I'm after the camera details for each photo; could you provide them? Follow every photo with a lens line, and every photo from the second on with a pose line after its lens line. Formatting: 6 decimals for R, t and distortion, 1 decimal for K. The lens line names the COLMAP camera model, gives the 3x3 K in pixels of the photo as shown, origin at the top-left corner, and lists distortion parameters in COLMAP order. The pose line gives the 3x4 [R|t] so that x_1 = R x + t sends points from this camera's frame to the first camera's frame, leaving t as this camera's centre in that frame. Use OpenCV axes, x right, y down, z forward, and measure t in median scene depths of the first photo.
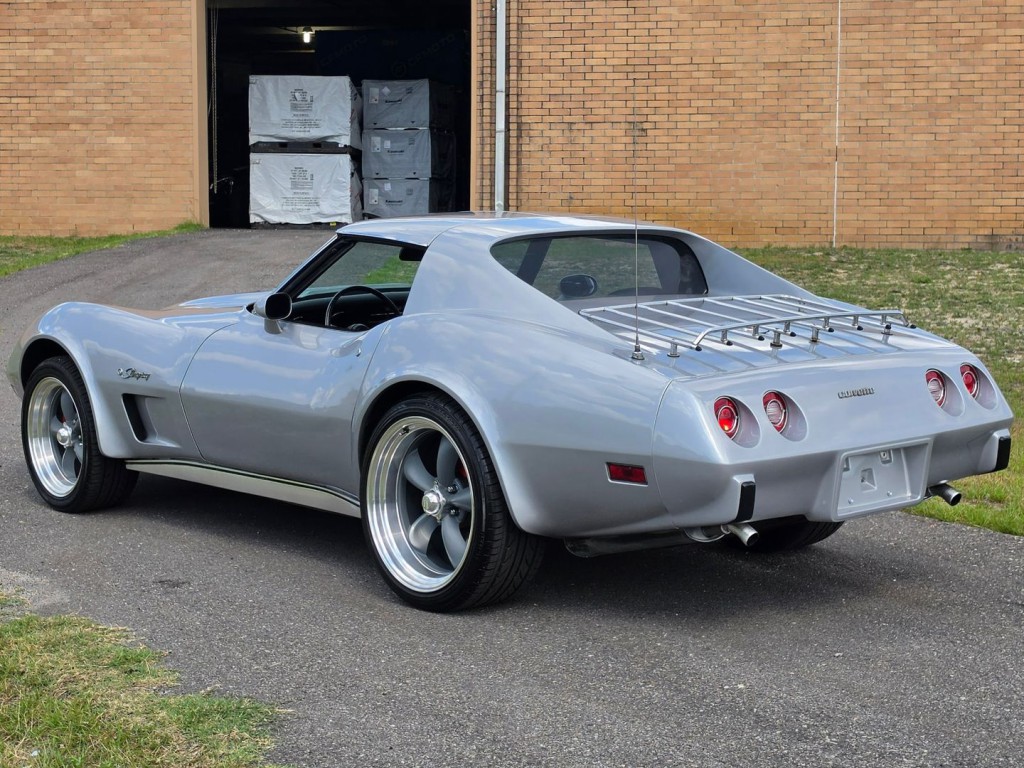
lens RADIAL K [[2013.5, 0, 486.0], [0, 2013.5, 349.8], [0, 0, 1]] dist [0.197272, -0.379970]
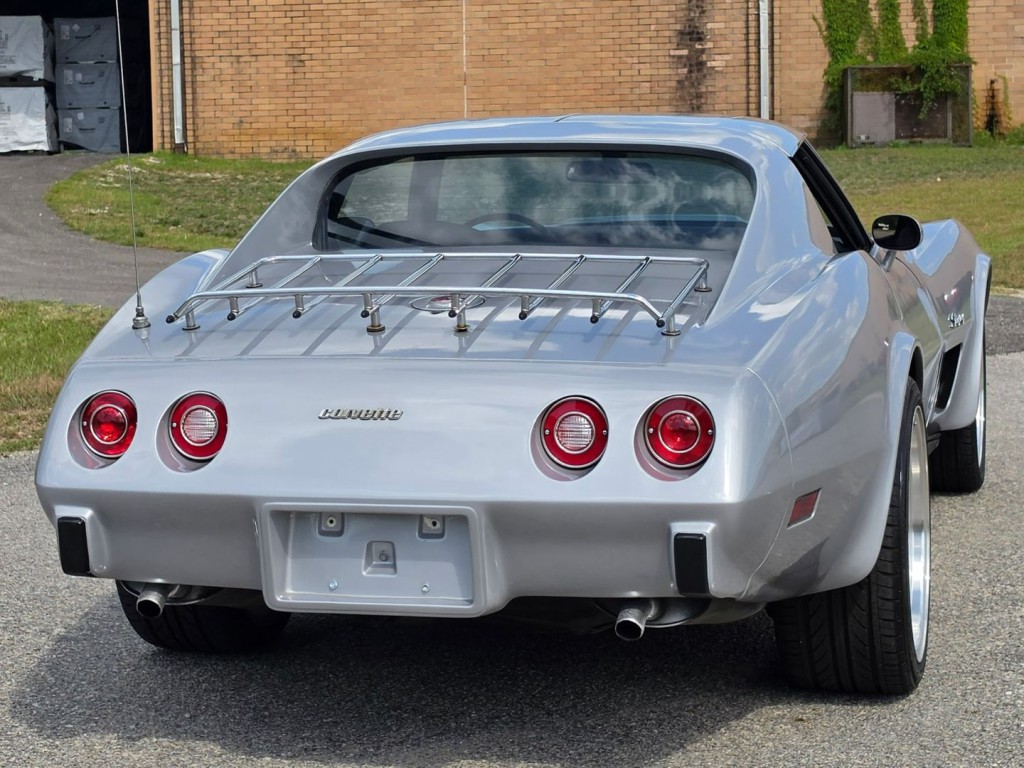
lens RADIAL K [[2407.1, 0, 412.2], [0, 2407.1, 347.6], [0, 0, 1]] dist [0.273225, -1.451043]
pose [[0.996565, -0.032645, 0.076106, 0.030554], [0.031481, 0.999369, 0.016441, 0.033397], [-0.076595, -0.013989, 0.996964, -0.376707]]
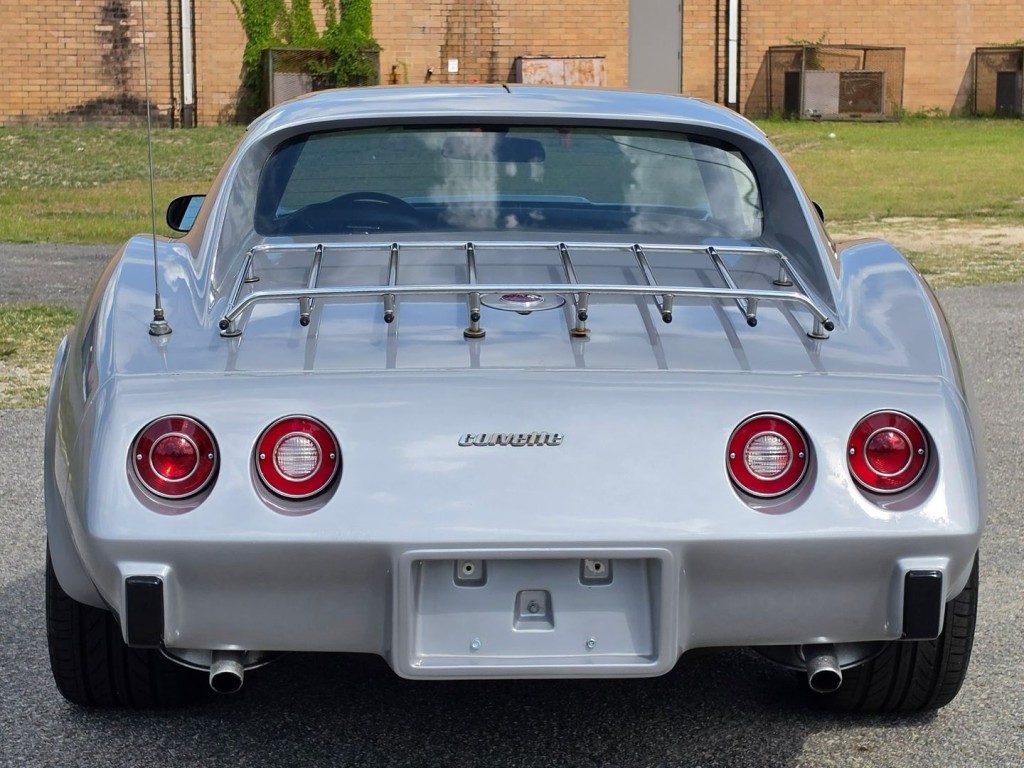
lens RADIAL K [[2213.0, 0, 513.4], [0, 2213.0, 366.0], [0, 0, 1]] dist [0.223446, -0.874137]
pose [[0.920273, -0.051156, 0.387917, -0.006676], [0.032928, 0.998025, 0.053496, 0.029856], [-0.389888, -0.036457, 0.920140, -0.331479]]
